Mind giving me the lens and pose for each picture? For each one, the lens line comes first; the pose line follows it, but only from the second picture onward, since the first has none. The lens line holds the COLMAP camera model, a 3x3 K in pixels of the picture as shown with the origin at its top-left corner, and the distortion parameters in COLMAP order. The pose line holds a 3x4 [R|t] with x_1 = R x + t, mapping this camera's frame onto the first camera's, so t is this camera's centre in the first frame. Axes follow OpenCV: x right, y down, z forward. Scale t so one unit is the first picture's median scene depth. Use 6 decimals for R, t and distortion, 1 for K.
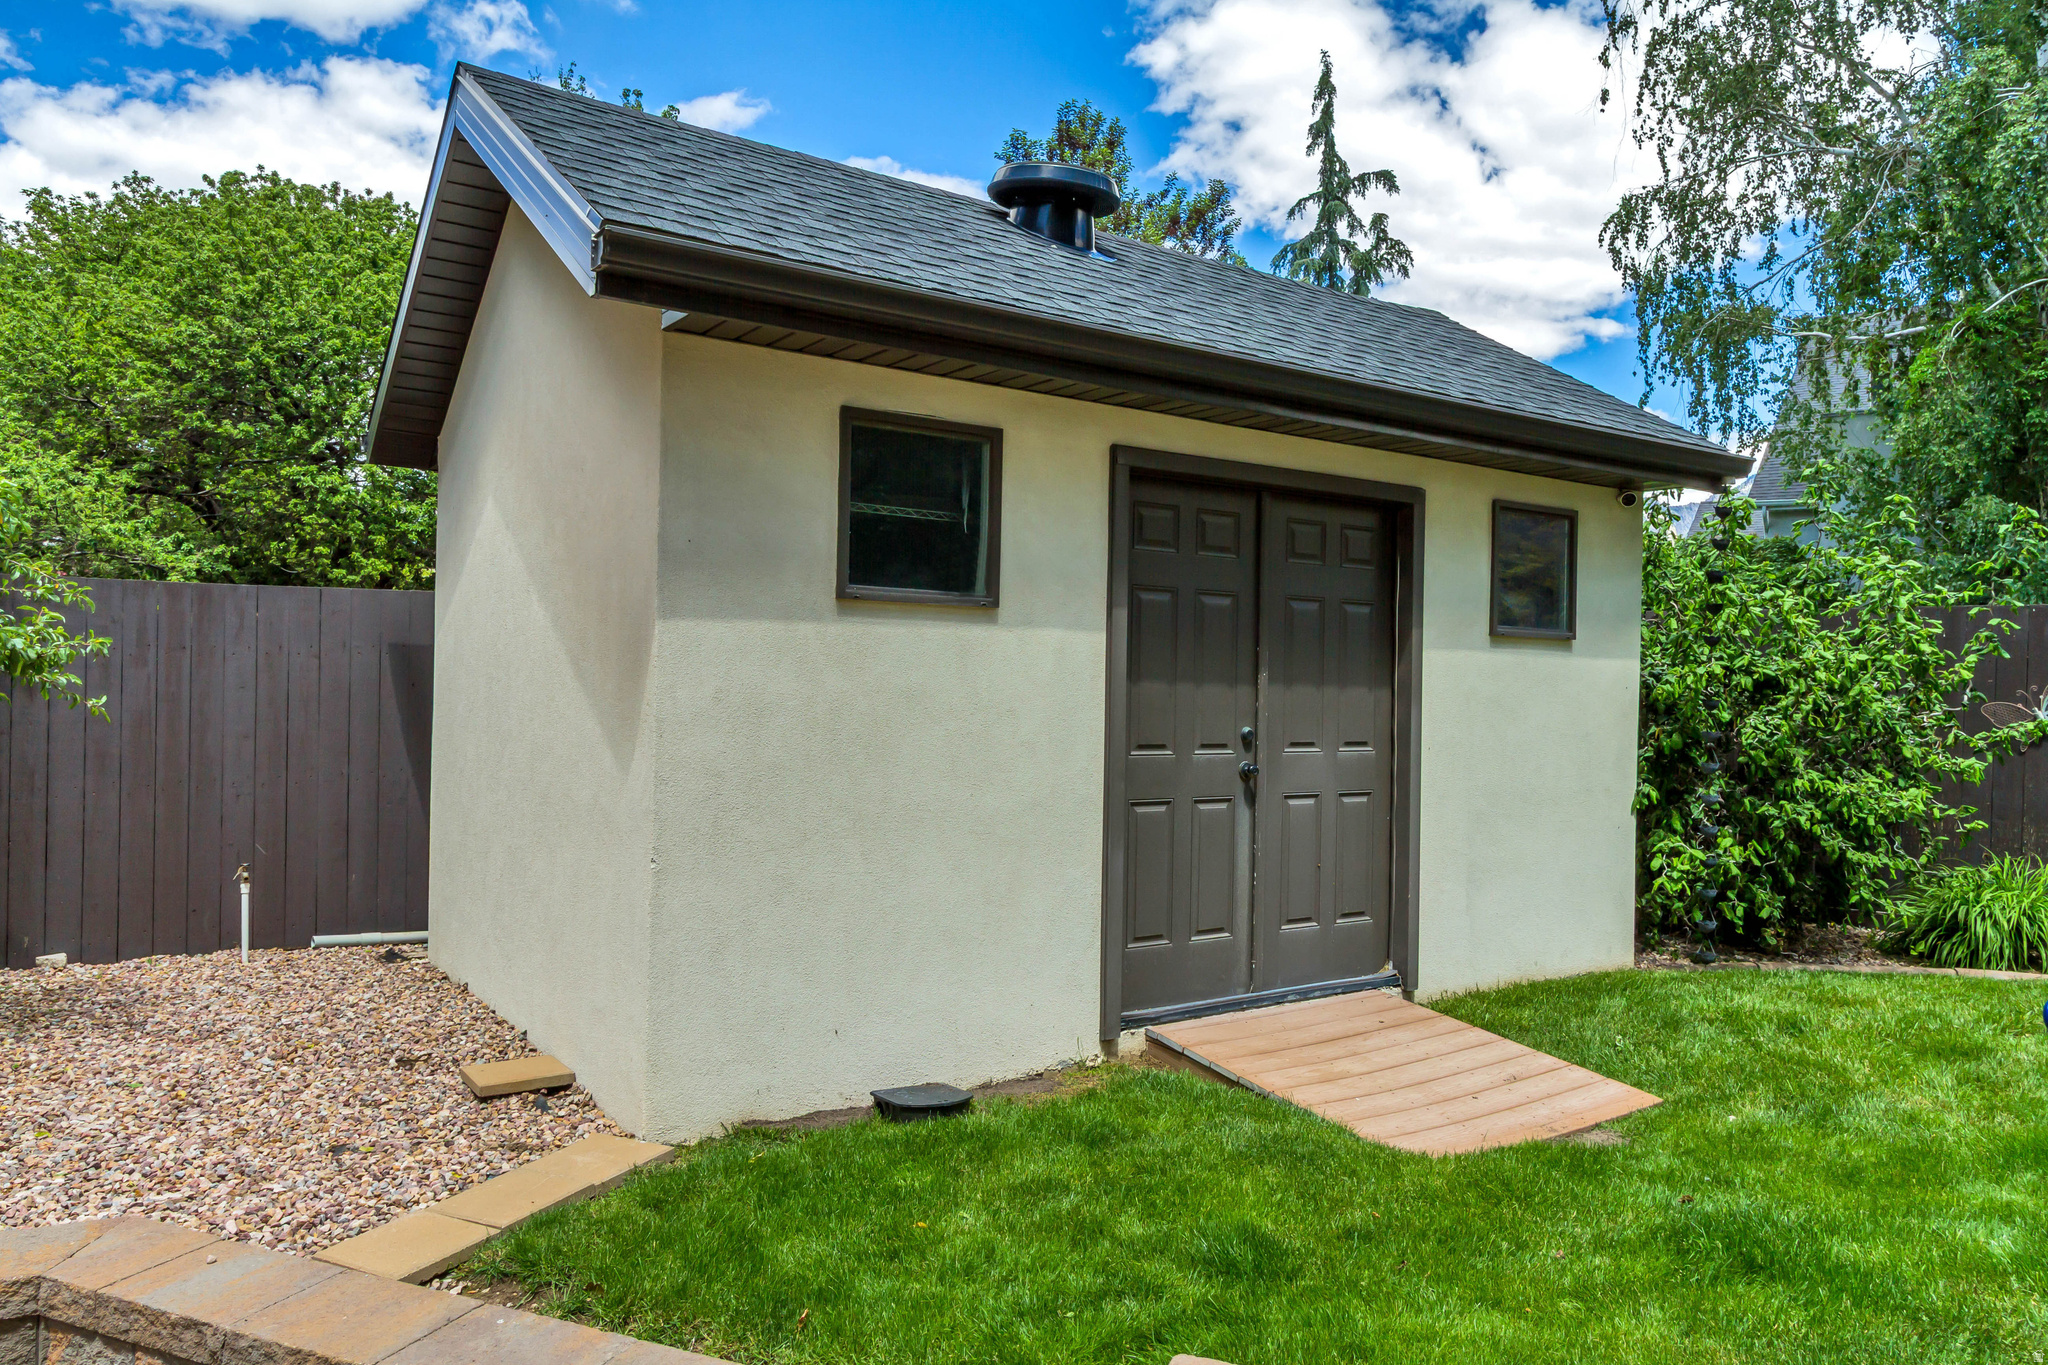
lens RADIAL K [[1347.7, 0, 1054.5], [0, 1347.7, 682.8], [0, 0, 1]] dist [-0.004941, -0.002643]
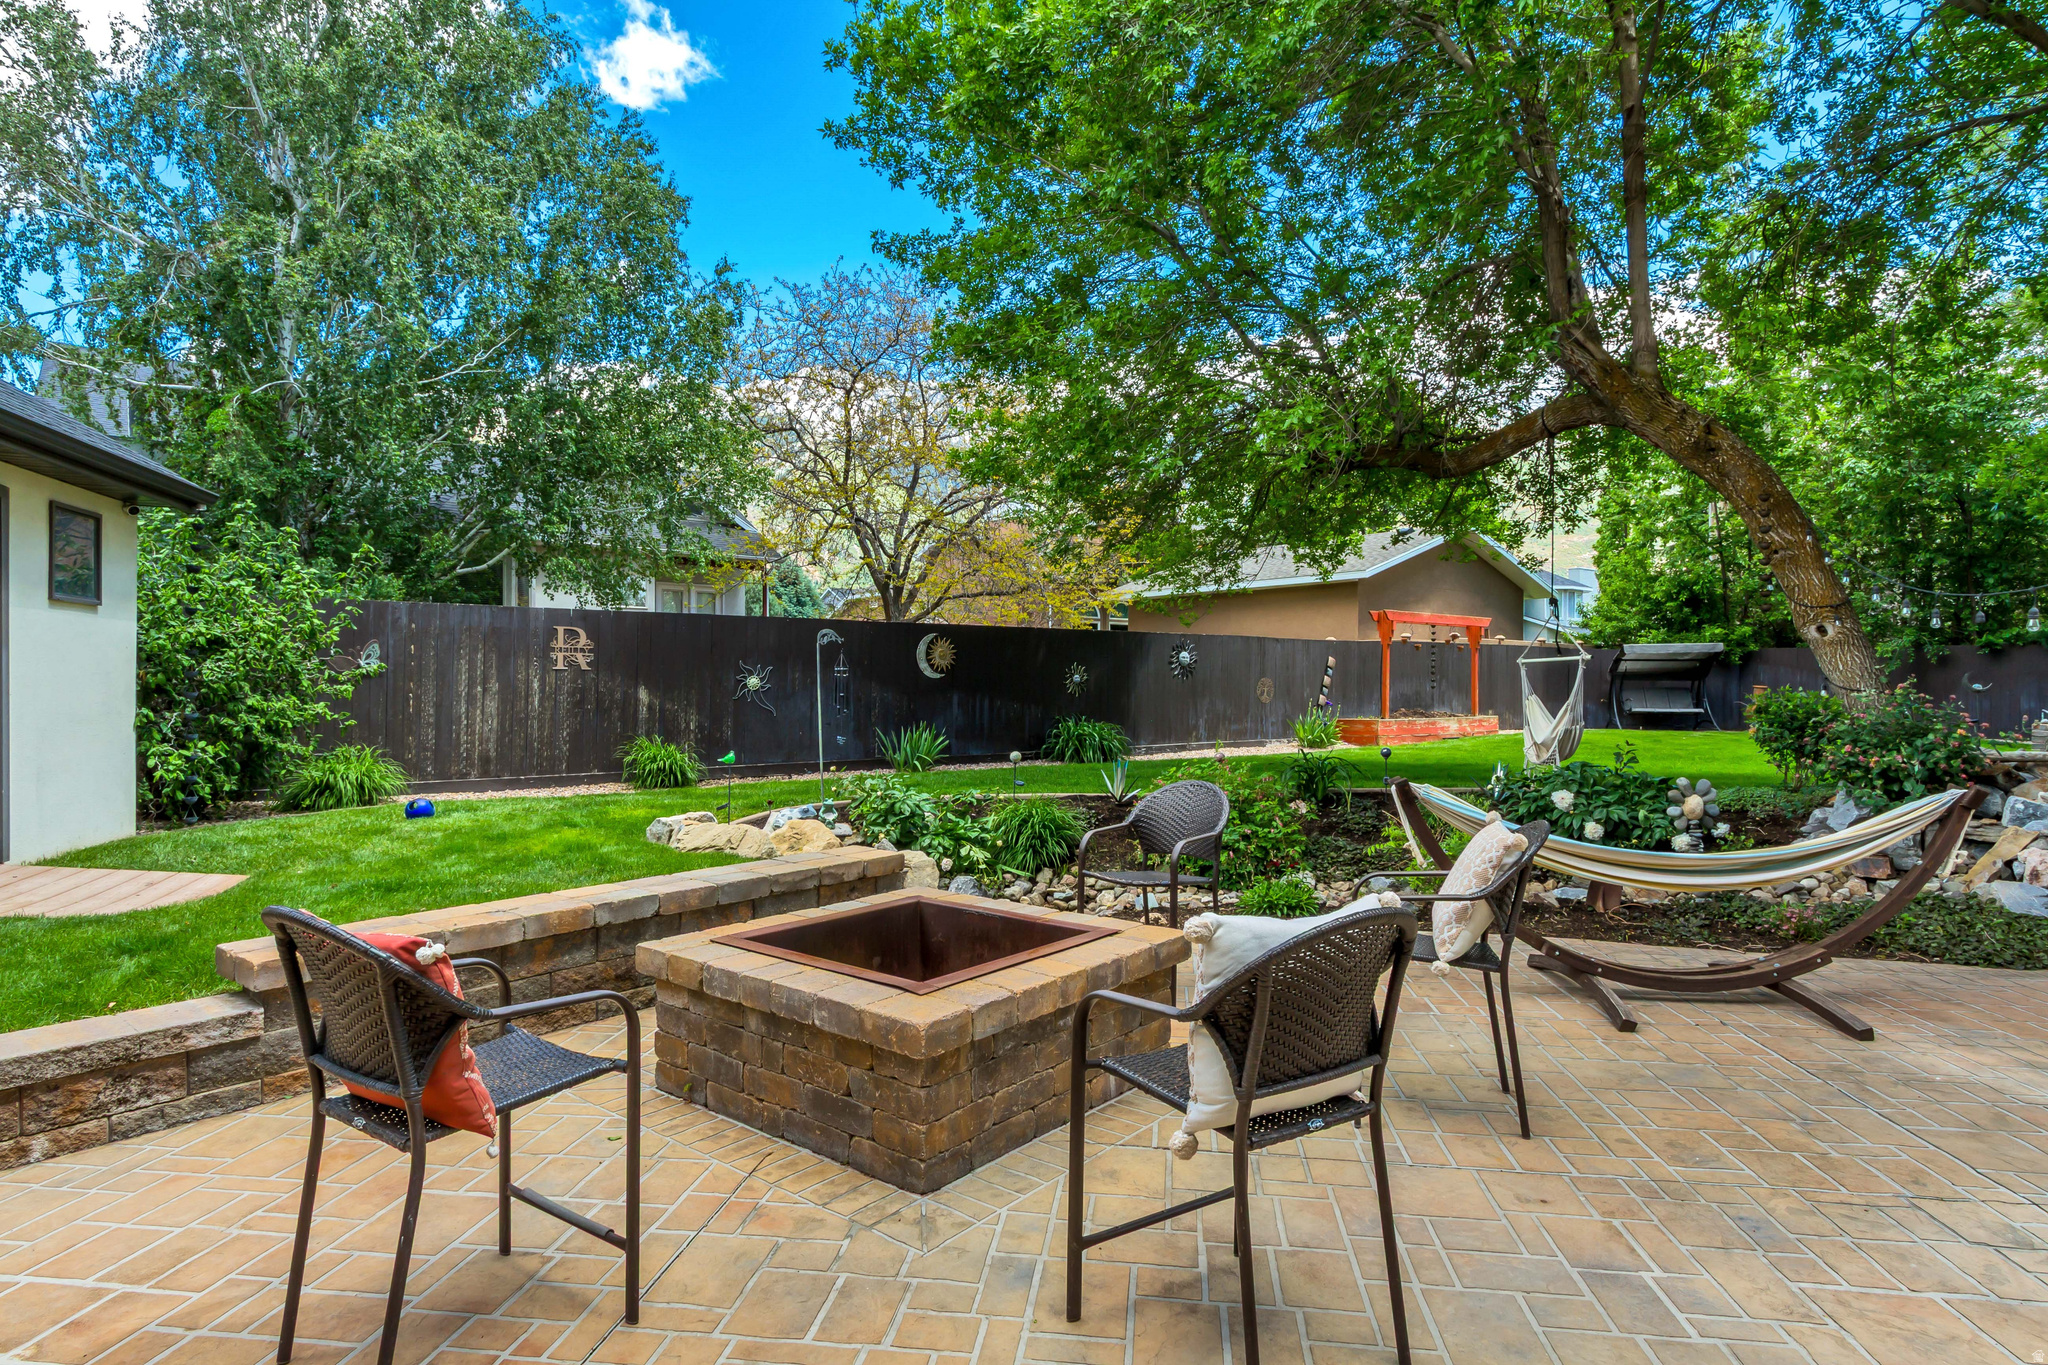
lens RADIAL K [[1091.2, 0, 1022.4], [0, 1091.2, 690.8], [0, 0, 1]] dist [0.000337, -0.001024]
pose [[0.270663, -0.023612, 0.962385, -0.432050], [0.000784, 0.999704, 0.024307, 0.028492], [-0.962674, -0.005825, 0.270601, -0.226380]]
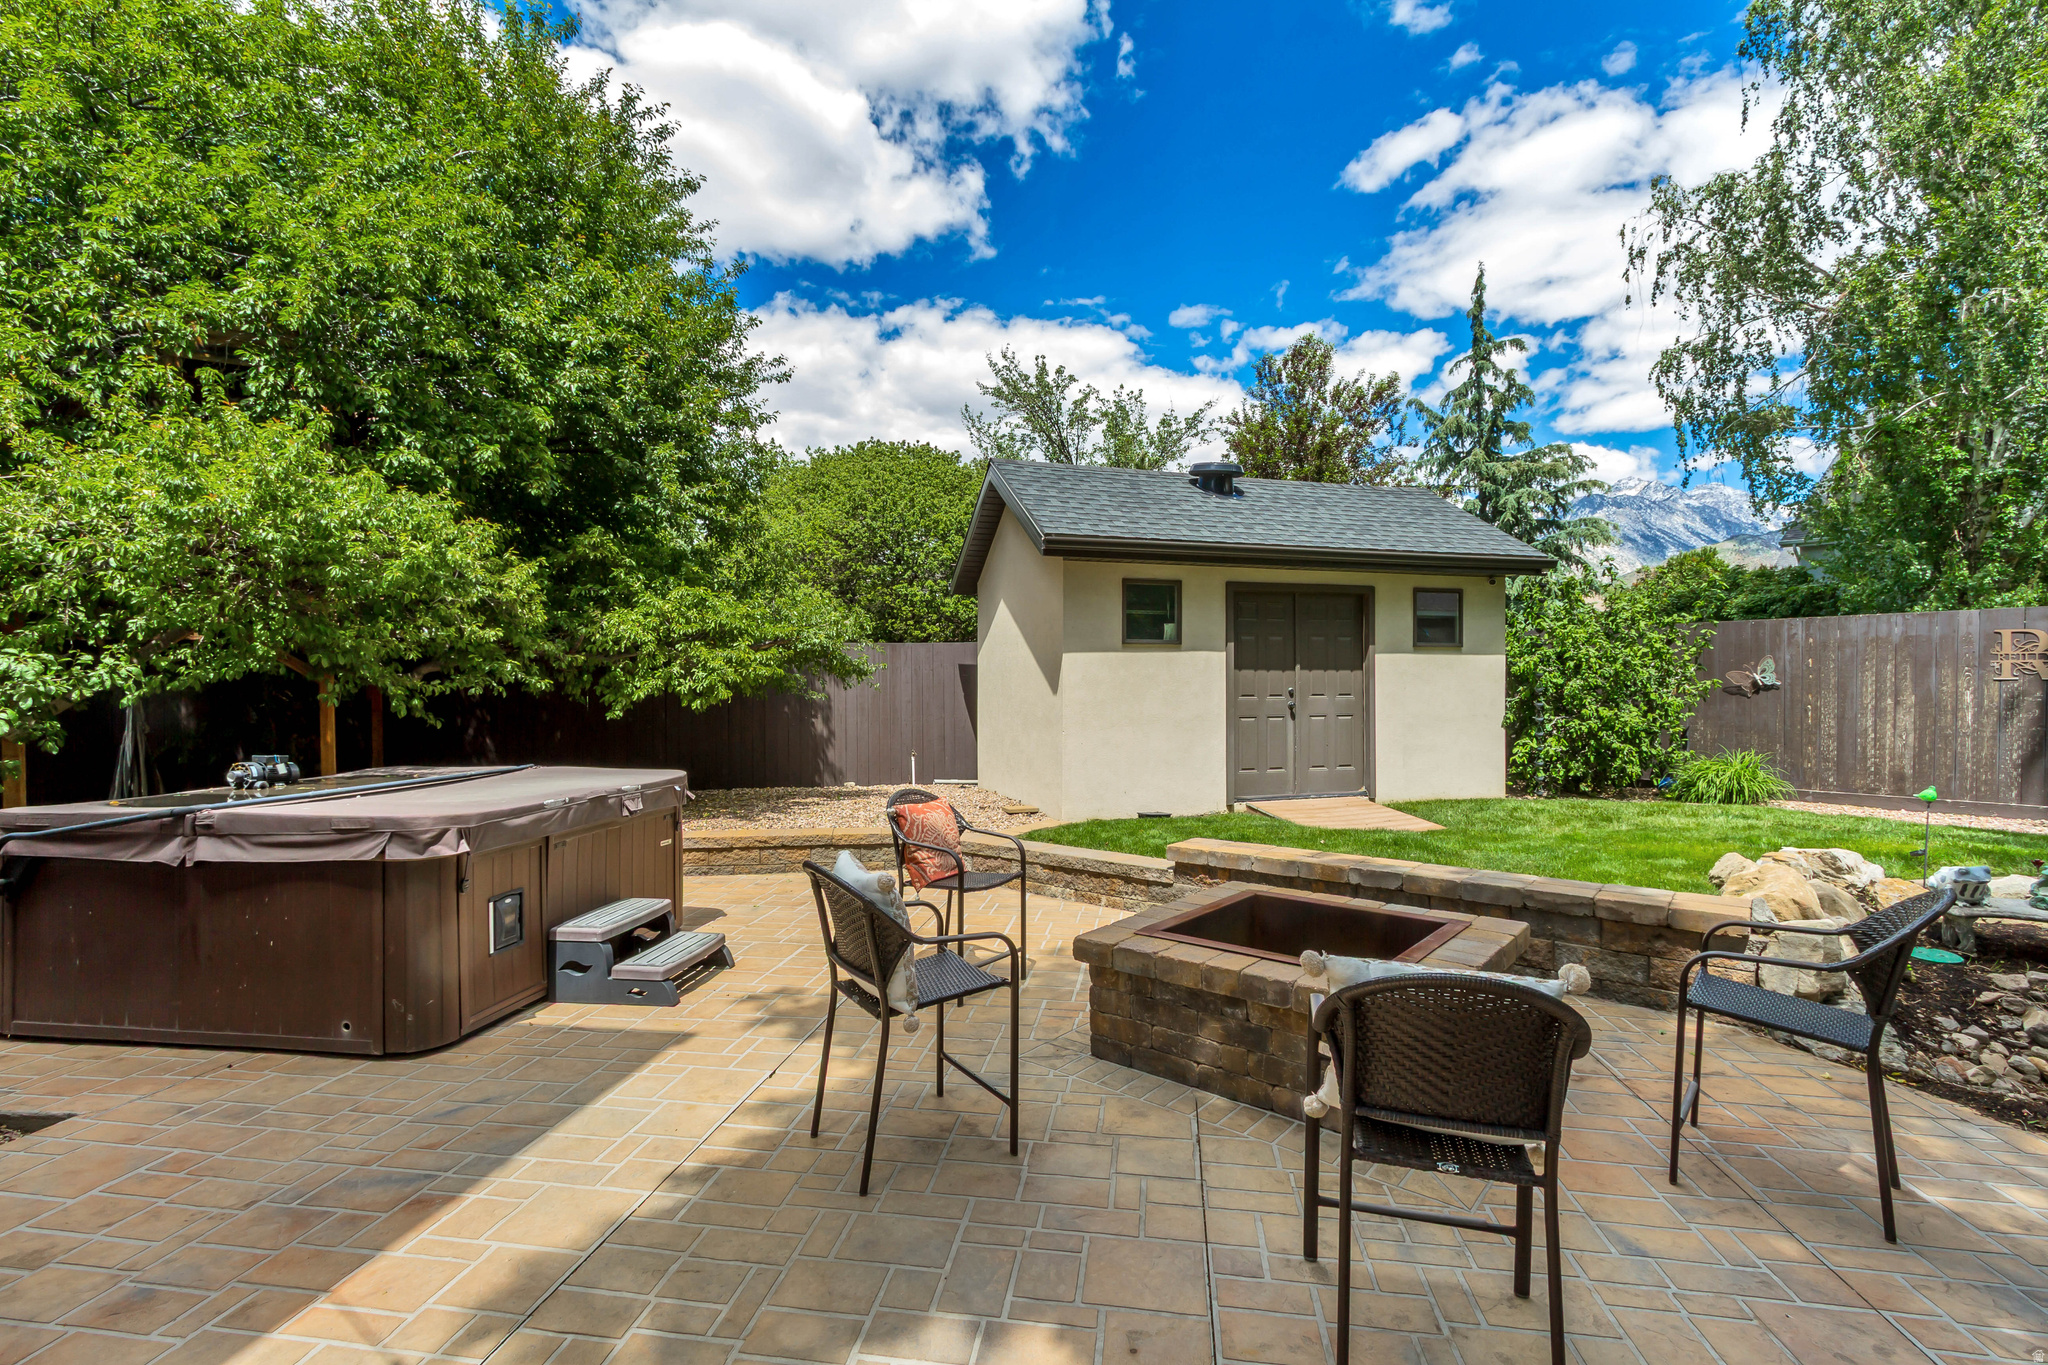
lens RADIAL K [[943.1, 0, 1024.0], [0, 943.1, 682.5], [0, 0, 1]] dist [-0.004961, -0.000272]
pose [[0.946390, -0.023777, -0.322151, 0.193098], [0.022002, 0.999716, -0.009149, 0.022796], [0.322277, 0.001570, 0.946644, -0.657714]]
